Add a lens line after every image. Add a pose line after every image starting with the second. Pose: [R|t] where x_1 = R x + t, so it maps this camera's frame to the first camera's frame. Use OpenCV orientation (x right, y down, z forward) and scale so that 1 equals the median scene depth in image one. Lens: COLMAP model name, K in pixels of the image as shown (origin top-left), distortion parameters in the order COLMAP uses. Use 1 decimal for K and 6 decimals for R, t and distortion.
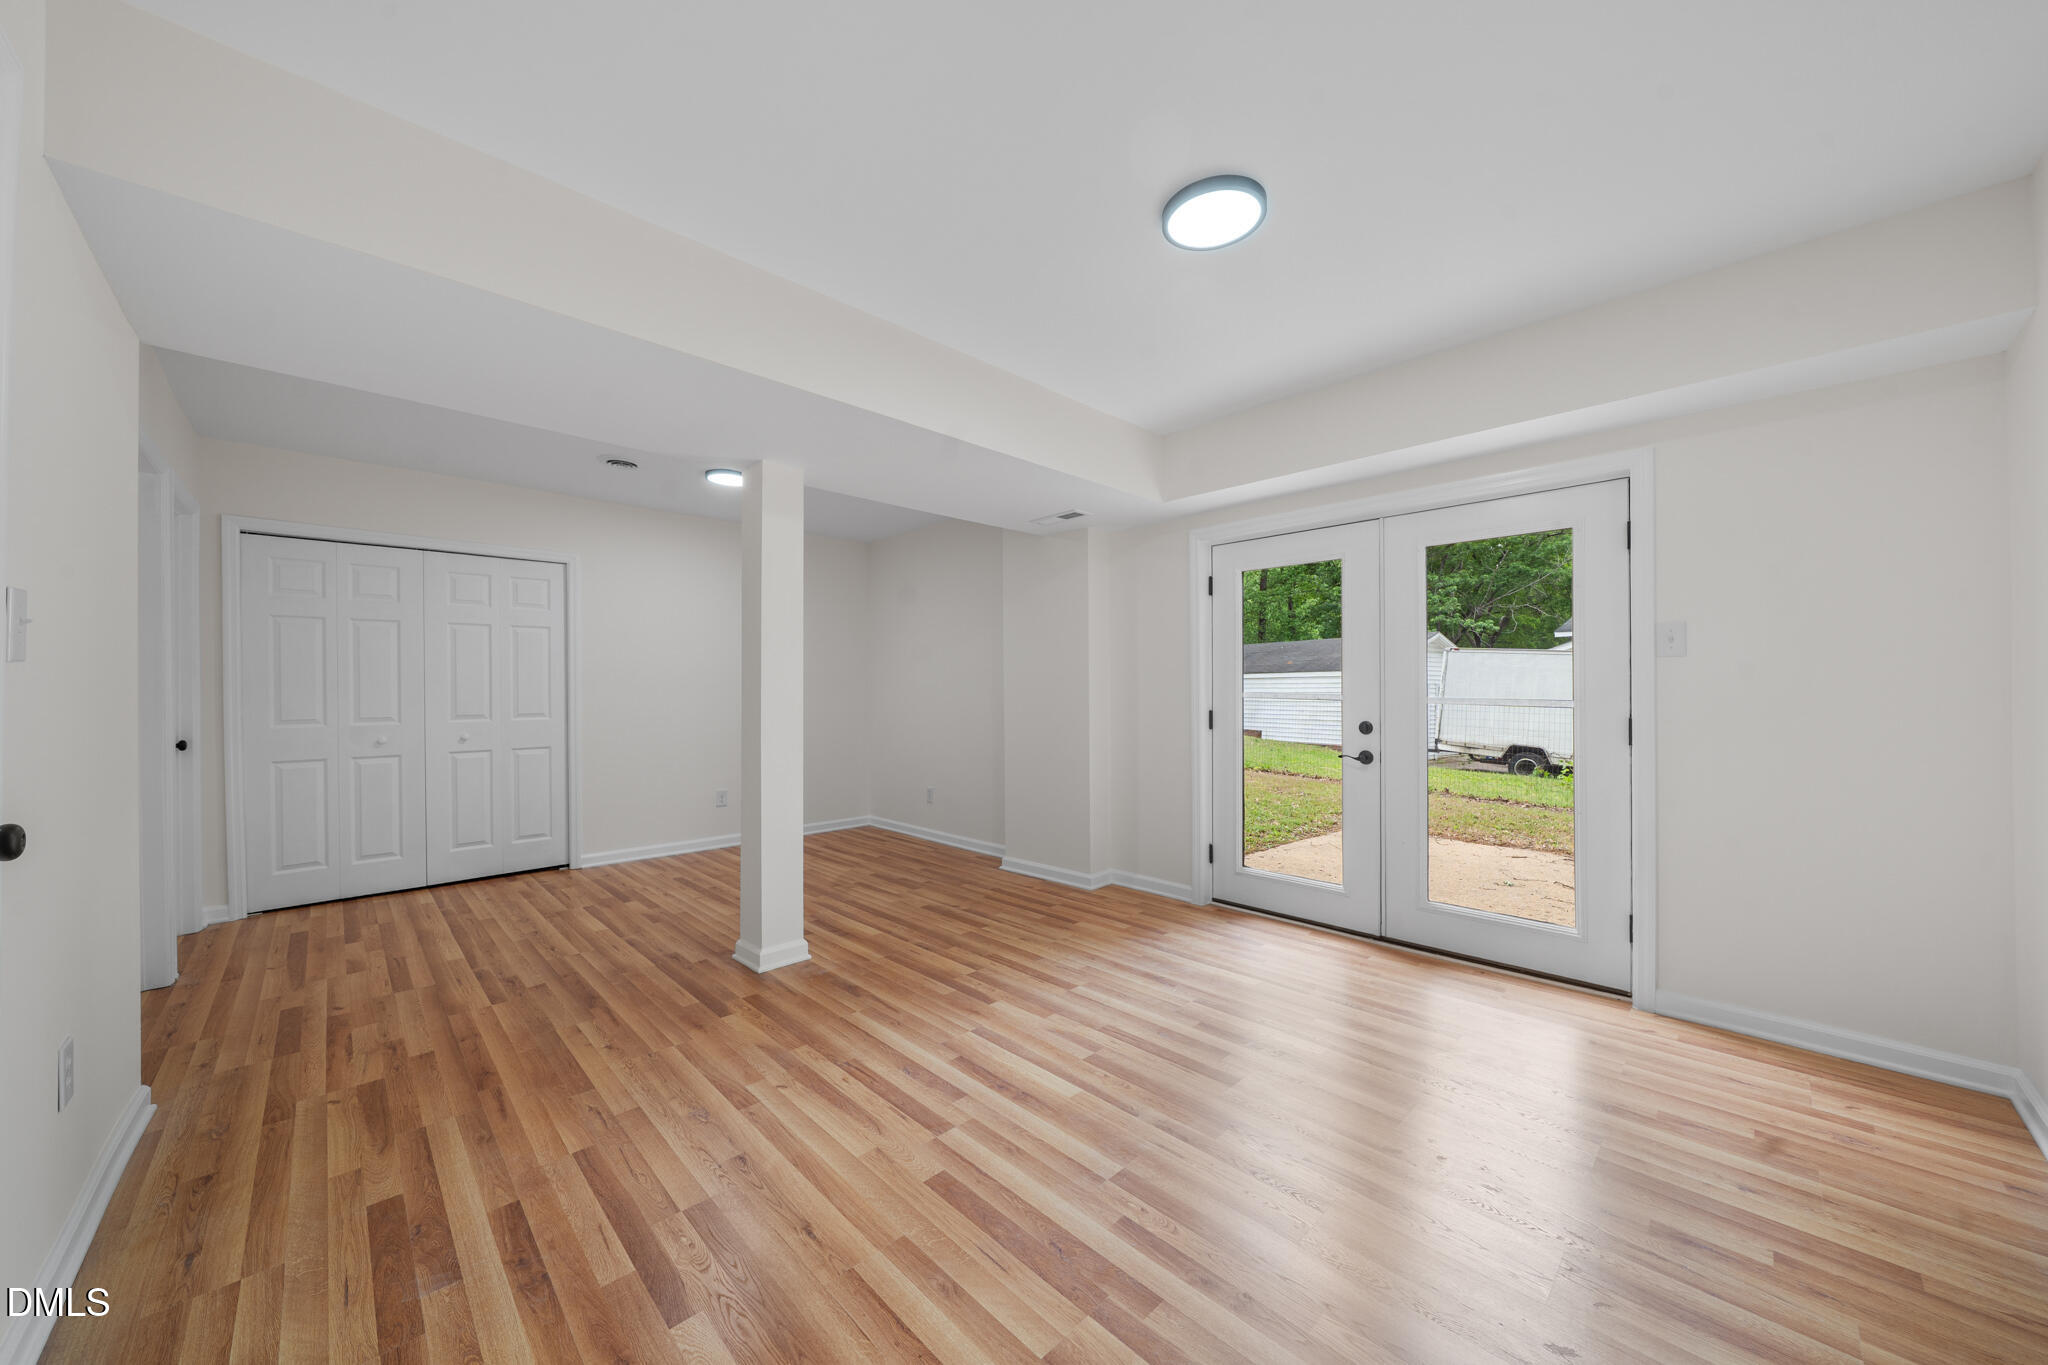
lens RADIAL K [[717.9, 0, 1034.7], [0, 717.9, 689.9], [0, 0, 1]] dist [0.019560, -0.004330]
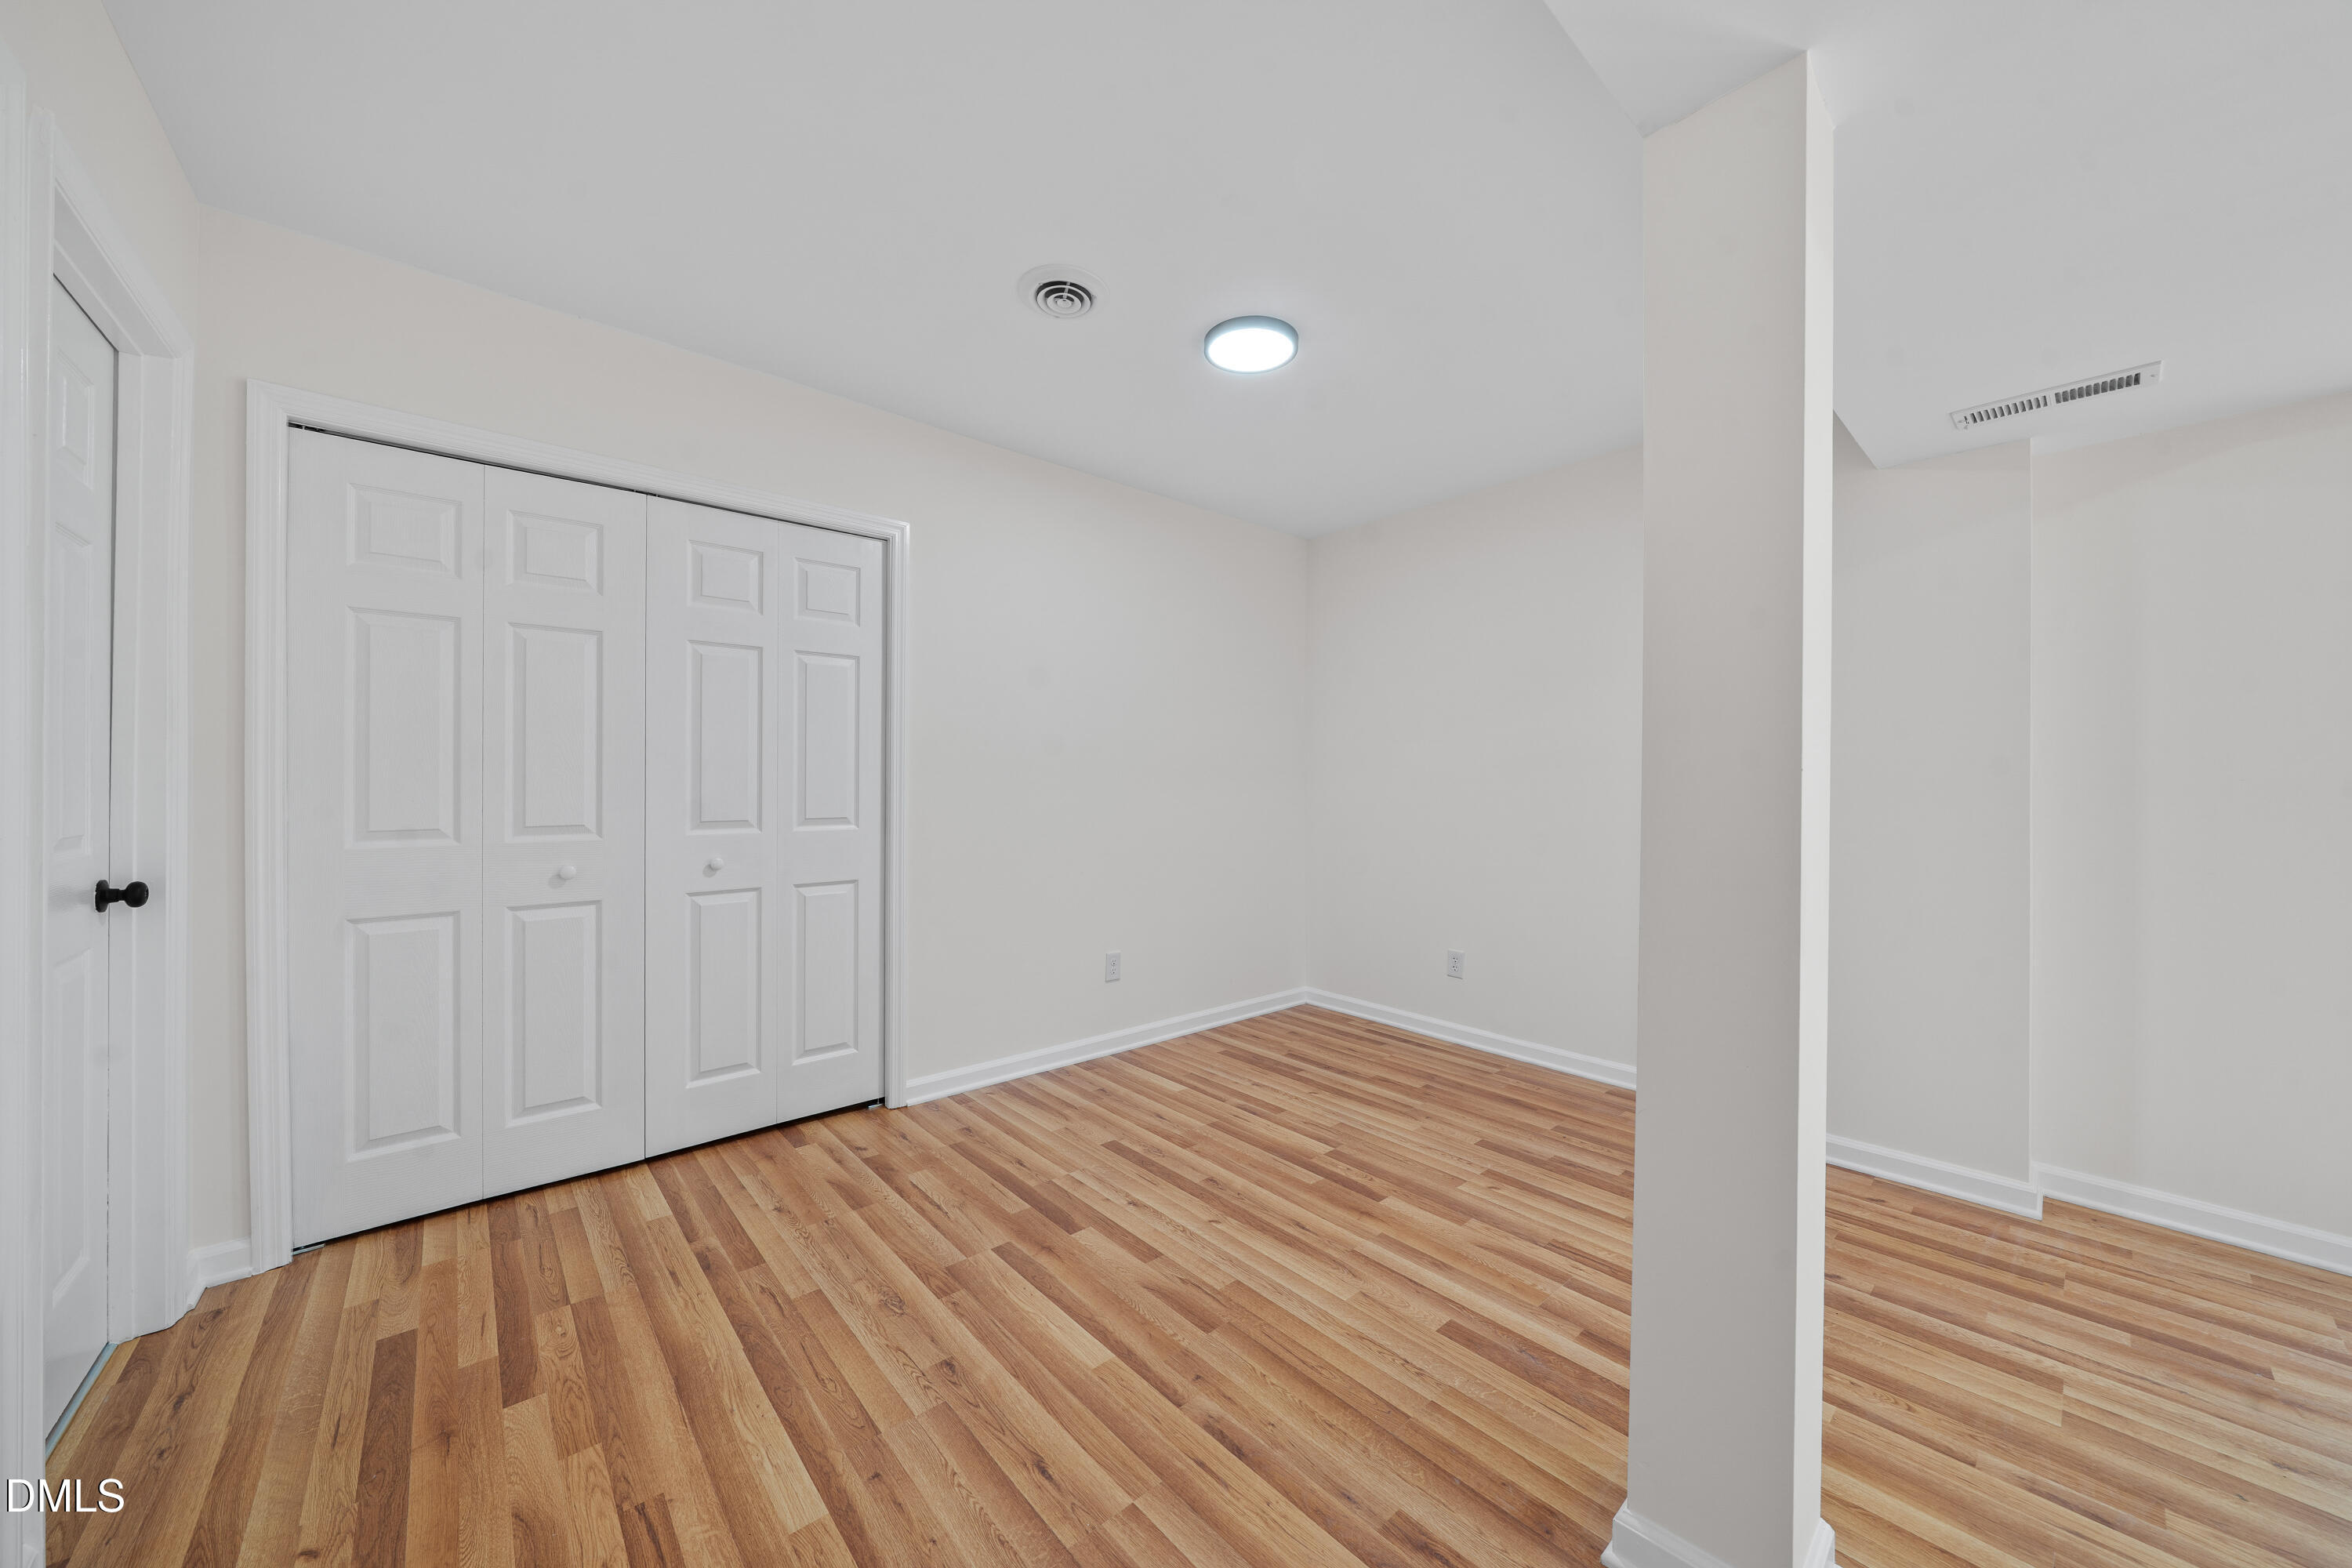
lens RADIAL K [[825.0, 0, 1216.4], [0, 825.0, 787.0], [0, 0, 1]] dist [-0.003468, -0.000011]
pose [[0.999598, 0.014047, -0.024634, -0.414811], [-0.014004, 0.999900, 0.001921, 0.004879], [0.024658, -0.001575, 0.999695, 0.423626]]
